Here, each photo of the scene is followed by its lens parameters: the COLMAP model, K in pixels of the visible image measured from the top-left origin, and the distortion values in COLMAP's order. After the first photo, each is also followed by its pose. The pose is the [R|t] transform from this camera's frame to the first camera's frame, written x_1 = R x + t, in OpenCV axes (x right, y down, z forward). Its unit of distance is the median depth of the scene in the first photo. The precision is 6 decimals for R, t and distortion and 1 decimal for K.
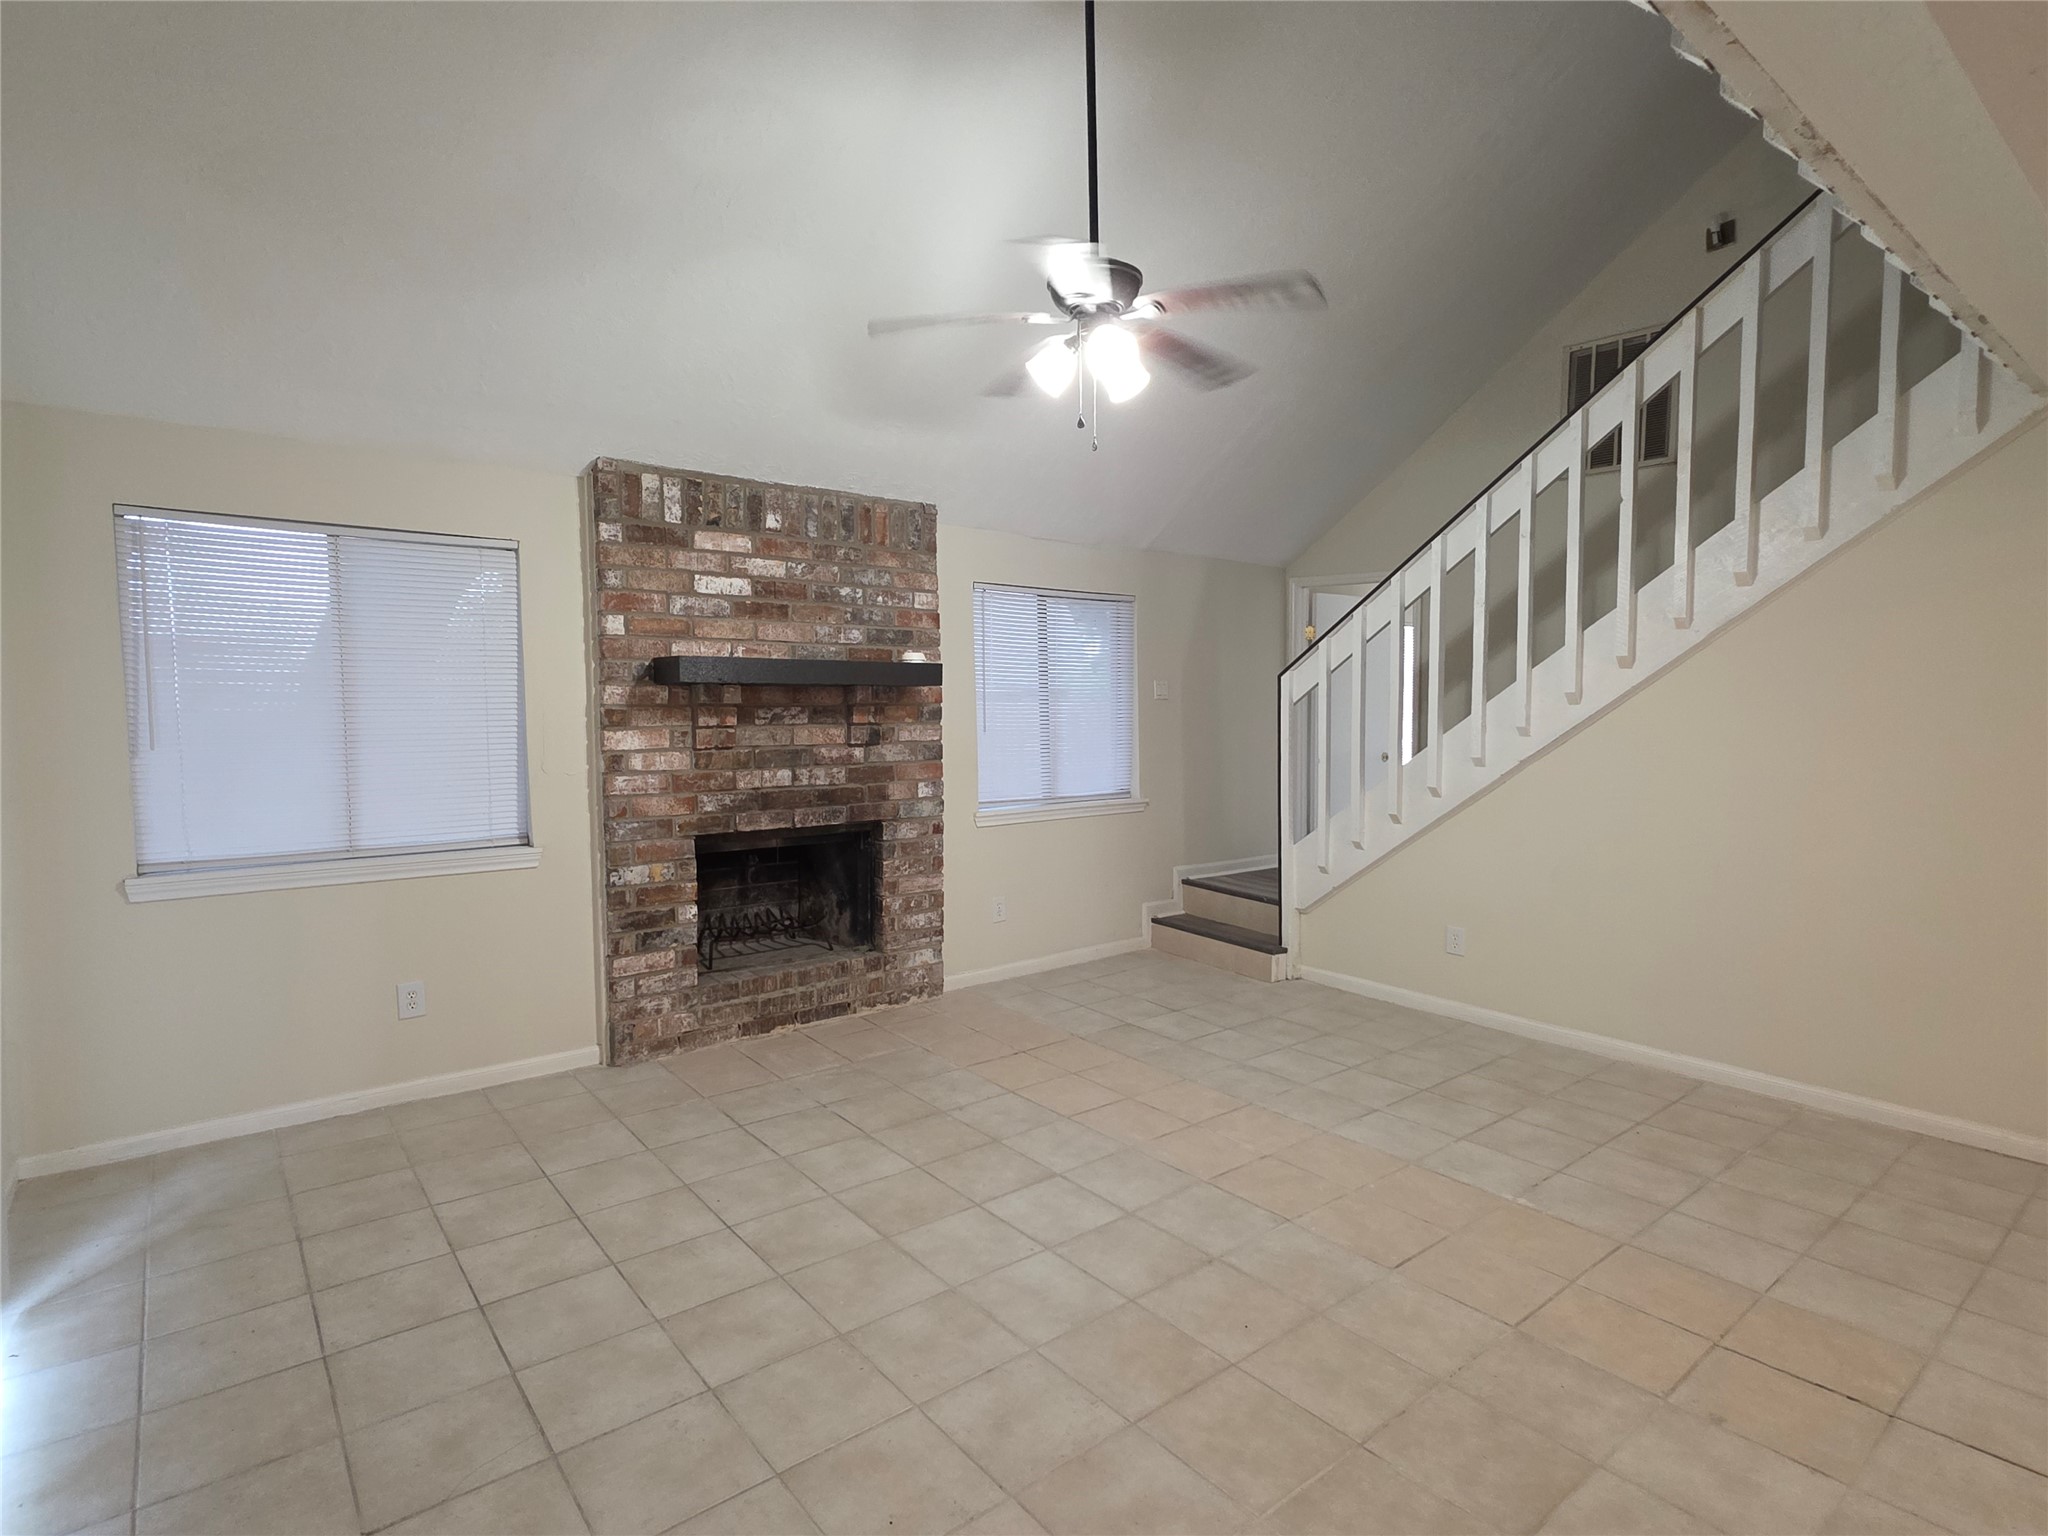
lens RADIAL K [[1044.8, 0, 1012.8], [0, 1044.8, 760.5], [0, 0, 1]] dist [0.008929, -0.004532]
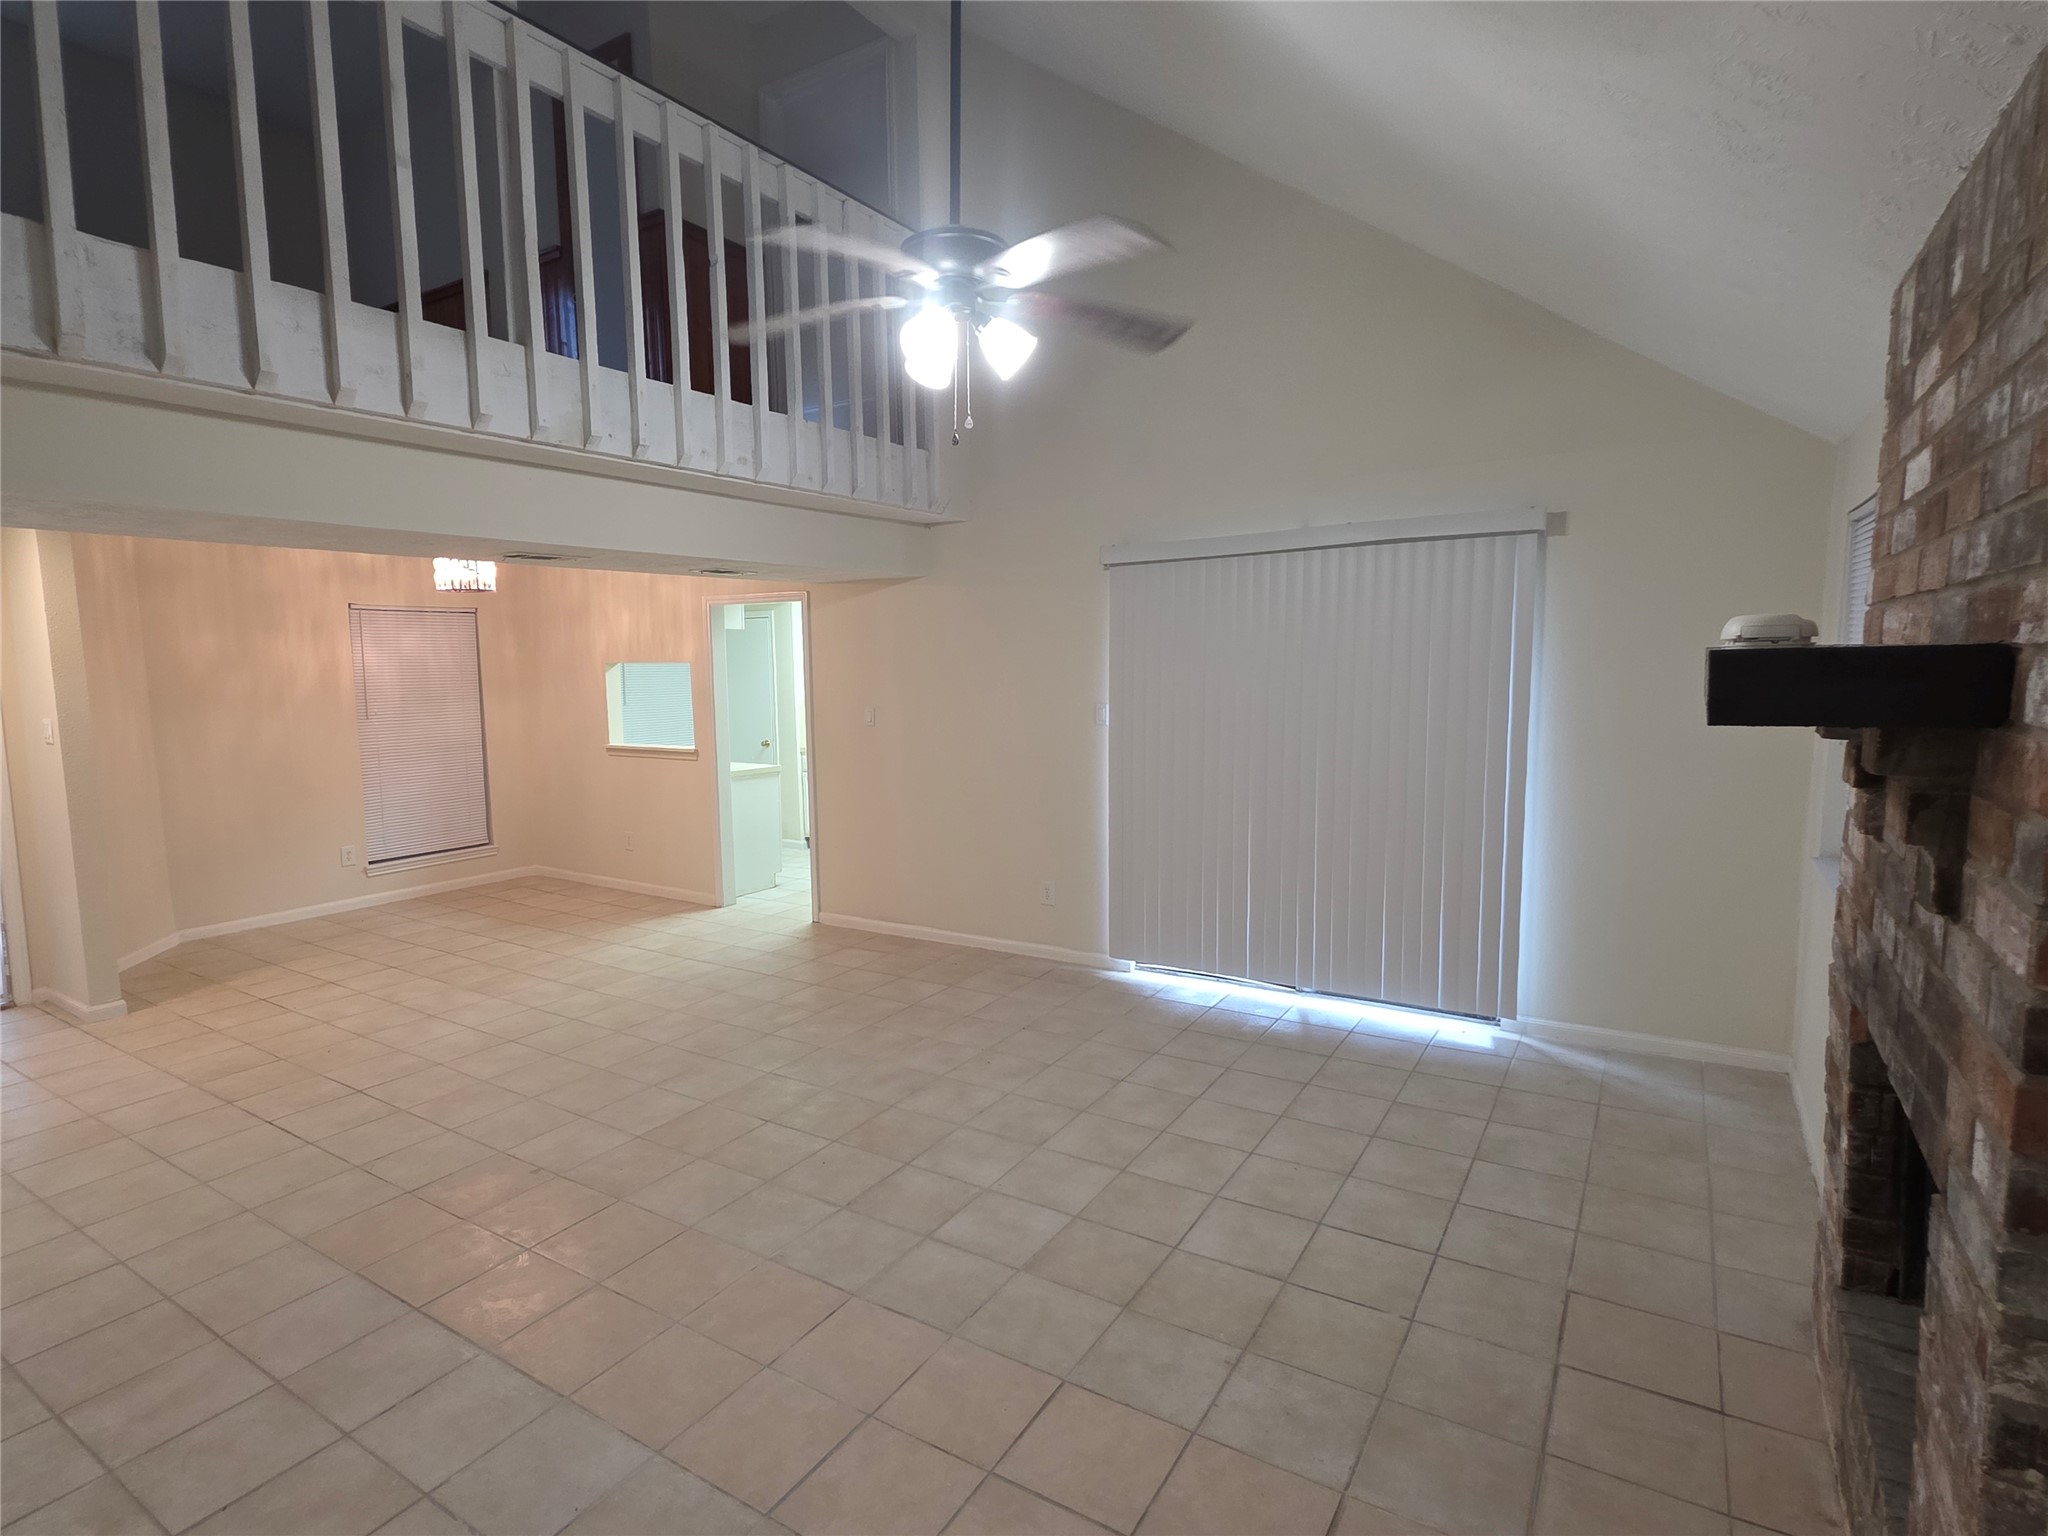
lens RADIAL K [[1044.8, 0, 1005.3], [0, 1044.8, 767.7], [0, 0, 1]] dist [0.008929, -0.004532]
pose [[-0.946898, 0.048435, -0.317864, 0.236300], [-0.001946, 0.987708, 0.156300, -0.115265], [0.321528, 0.148619, -0.935164, 1.323283]]
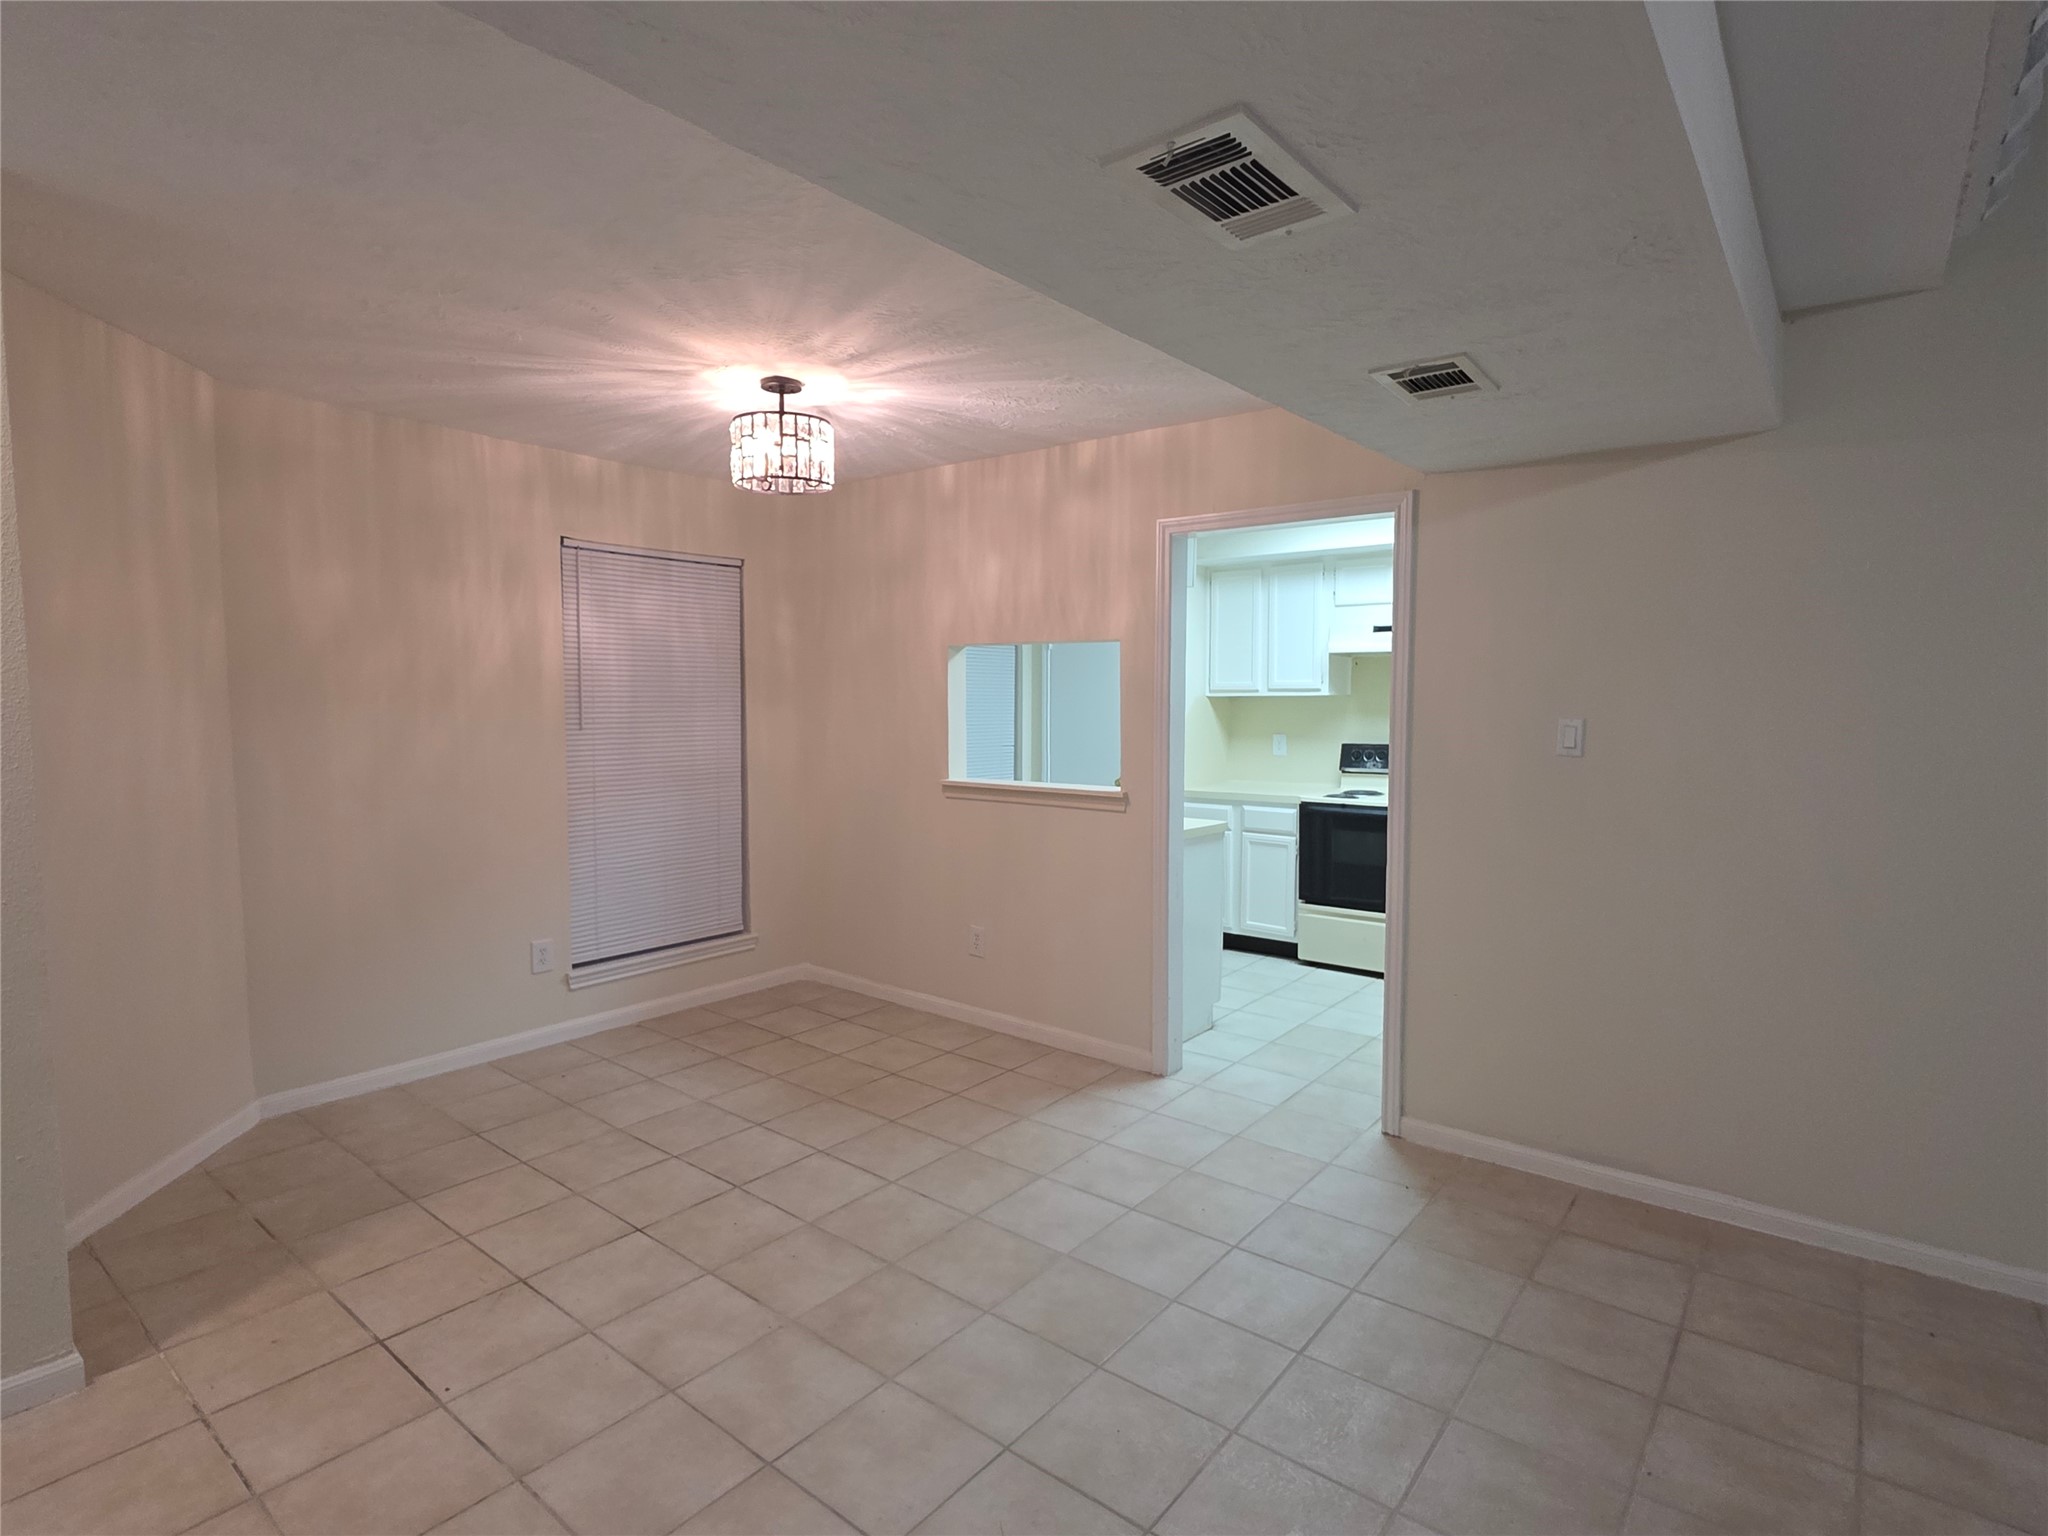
lens RADIAL K [[1044.8, 0, 1004.1], [0, 1044.8, 768.5], [0, 0, 1]] dist [0.008929, -0.004532]
pose [[-0.977995, 0.015327, -0.208064, 0.470593], [-0.010597, 0.992361, 0.122910, -0.021369], [0.208358, 0.122410, -0.970362, 0.509158]]
